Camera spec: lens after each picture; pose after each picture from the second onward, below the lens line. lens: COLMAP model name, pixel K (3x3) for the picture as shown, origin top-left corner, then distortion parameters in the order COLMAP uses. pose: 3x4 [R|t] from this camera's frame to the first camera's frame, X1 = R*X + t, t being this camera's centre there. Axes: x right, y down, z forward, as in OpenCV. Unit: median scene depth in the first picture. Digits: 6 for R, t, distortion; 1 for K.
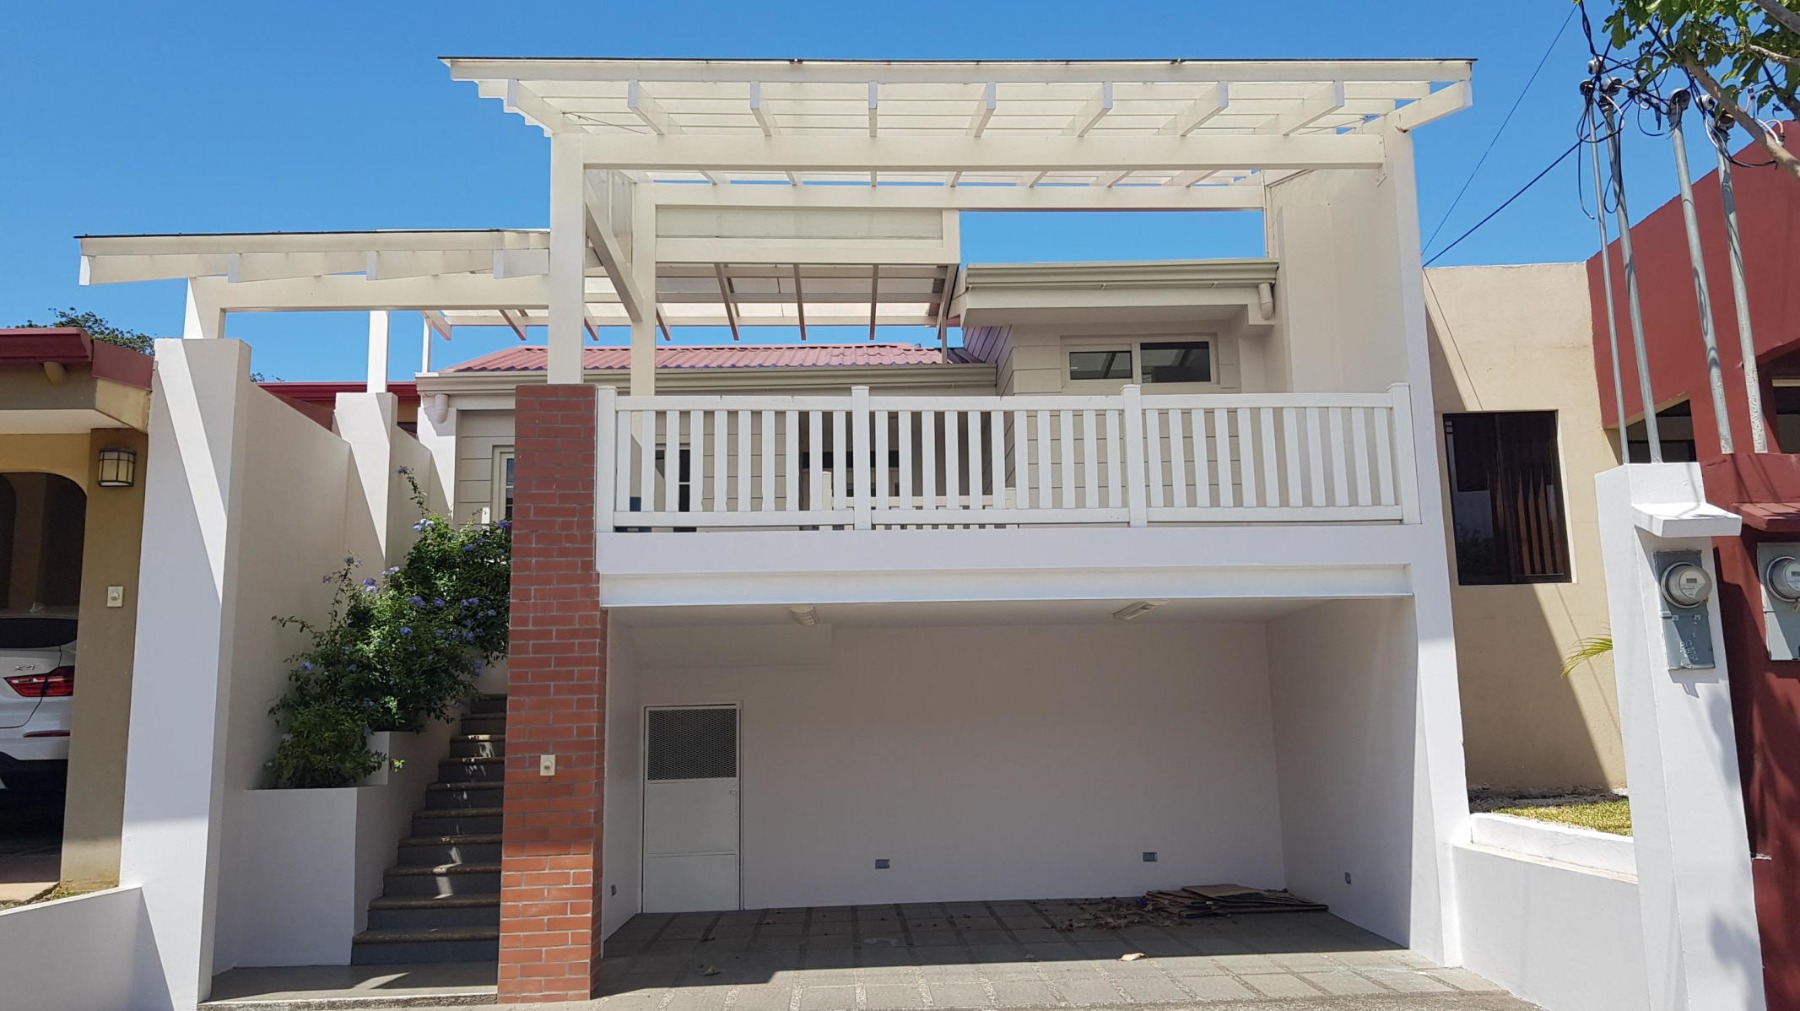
lens RADIAL K [[1432.1, 0, 893.1], [0, 1432.1, 478.8], [0, 0, 1]] dist [0.079895, -0.126378]
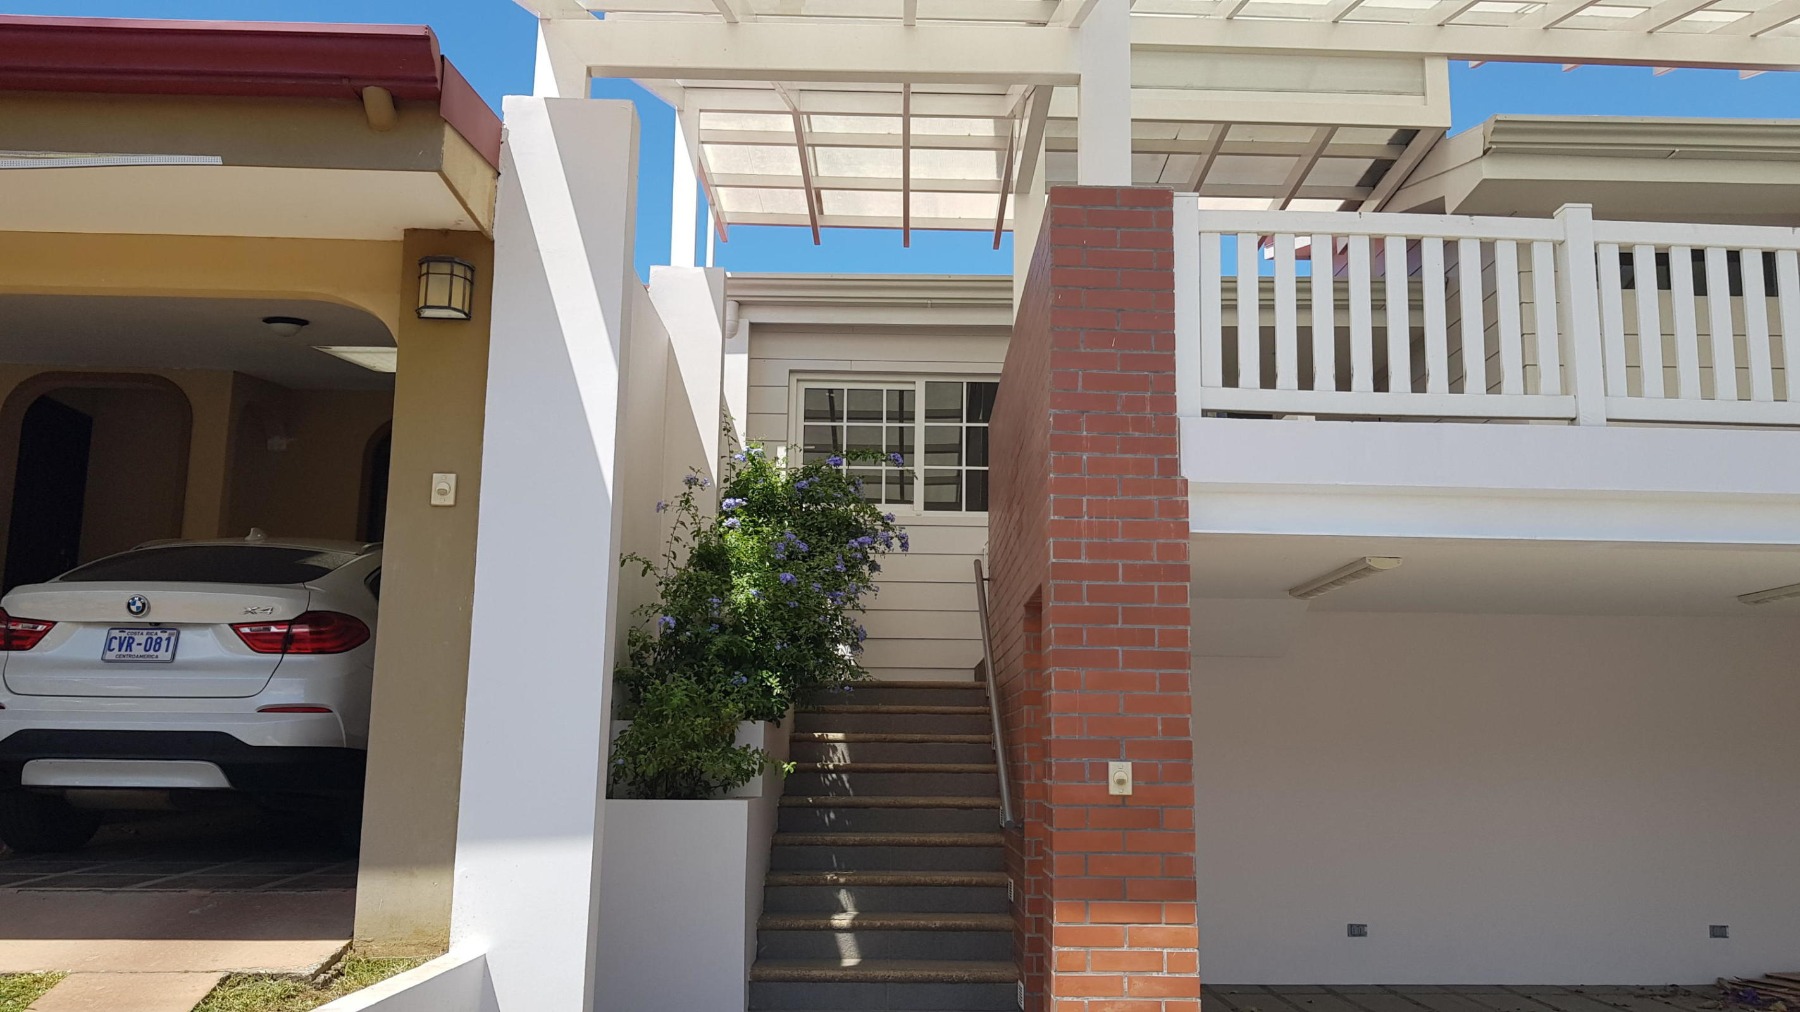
lens RADIAL K [[1405.5, 0, 925.7], [0, 1405.5, 516.8], [0, 0, 1]] dist [0.118981, -0.238374]
pose [[0.999440, 0.029297, -0.016194, -0.305318], [-0.029180, 0.999547, 0.007384, 0.079871], [0.016403, -0.006908, 0.999842, 0.370200]]
